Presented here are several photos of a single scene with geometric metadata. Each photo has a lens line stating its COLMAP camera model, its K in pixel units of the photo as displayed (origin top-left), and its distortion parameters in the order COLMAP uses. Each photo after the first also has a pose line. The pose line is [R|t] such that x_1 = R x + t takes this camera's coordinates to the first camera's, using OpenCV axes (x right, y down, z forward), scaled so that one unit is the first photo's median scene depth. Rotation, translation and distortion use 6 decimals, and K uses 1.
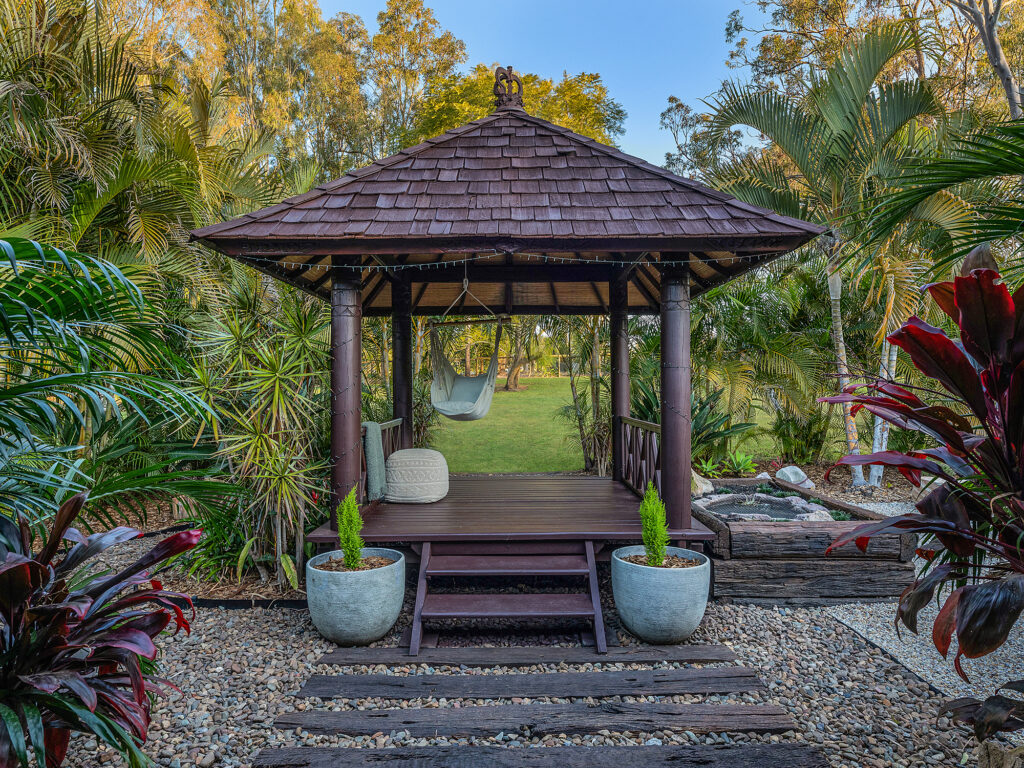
lens RADIAL K [[573.3, 0, 513.0], [0, 573.3, 385.1], [0, 0, 1]] dist [-0.000267, -0.000012]
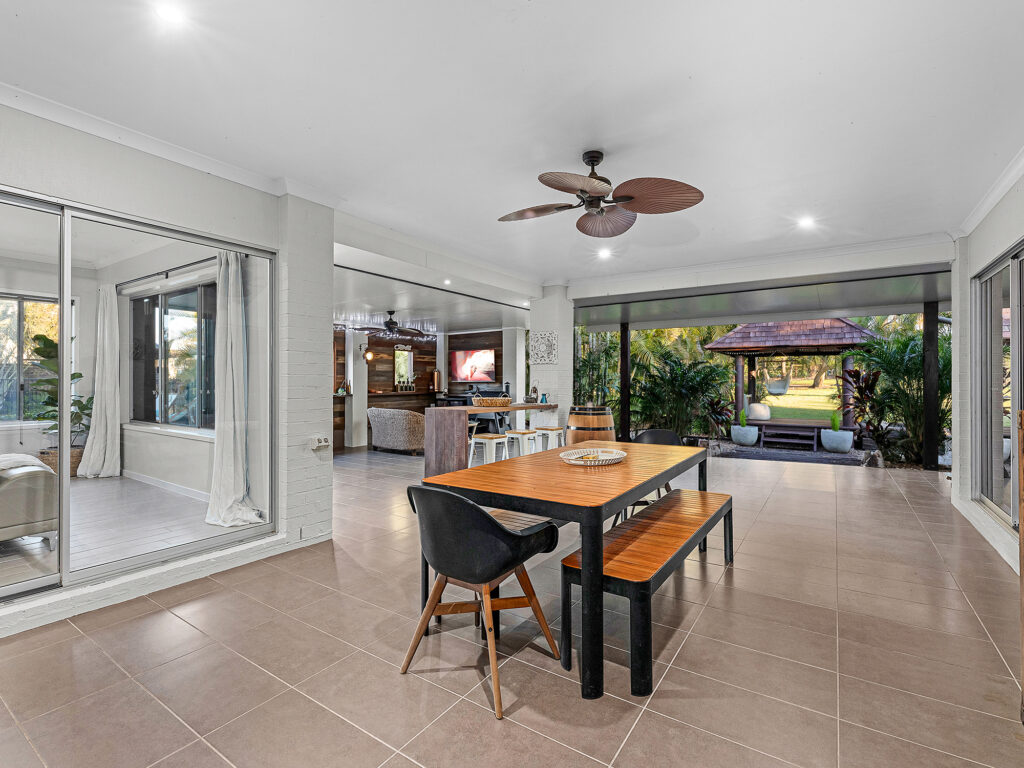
lens RADIAL K [[468.9, 0, 511.5], [0, 468.9, 381.7], [0, 0, 1]] dist [-0.000632, -0.000161]
pose [[0.820941, 0.009466, -0.570935, 0.253139], [-0.010375, 0.999945, 0.001662, 0.004515], [0.570919, 0.004559, 0.820994, -2.565875]]
